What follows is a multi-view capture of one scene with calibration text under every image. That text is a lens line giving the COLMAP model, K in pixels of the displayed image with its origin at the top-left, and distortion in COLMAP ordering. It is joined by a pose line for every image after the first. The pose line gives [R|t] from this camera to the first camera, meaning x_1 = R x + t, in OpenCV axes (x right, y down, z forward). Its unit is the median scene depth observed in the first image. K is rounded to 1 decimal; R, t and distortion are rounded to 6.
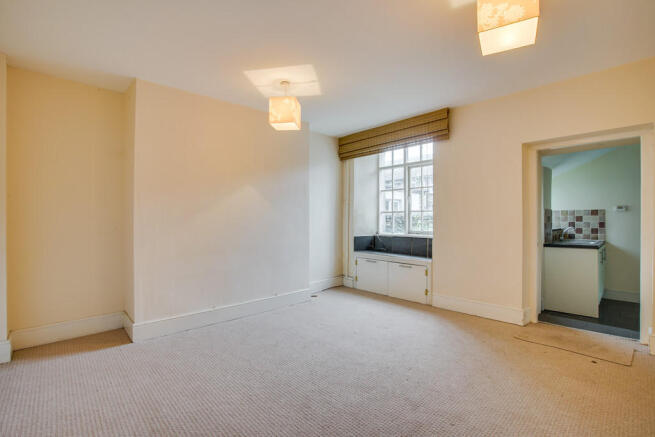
lens RADIAL K [[302.0, 0, 331.0], [0, 302.0, 220.2], [0, 0, 1]] dist [0.000613, 0.000451]
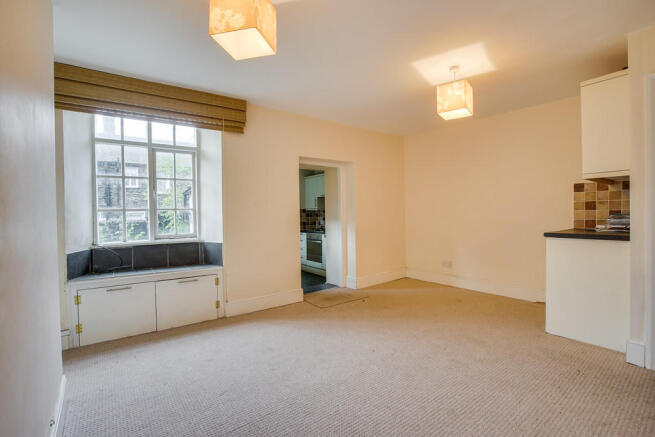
lens RADIAL K [[315.5, 0, 327.5], [0, 315.5, 218.5], [0, 0, 1]] dist [-0.000109, 0.000209]
pose [[0.139765, -0.016078, 0.990054, -0.465564], [0.023182, 0.999647, 0.012961, -0.007895], [-0.989913, 0.021140, 0.140088, 0.502915]]
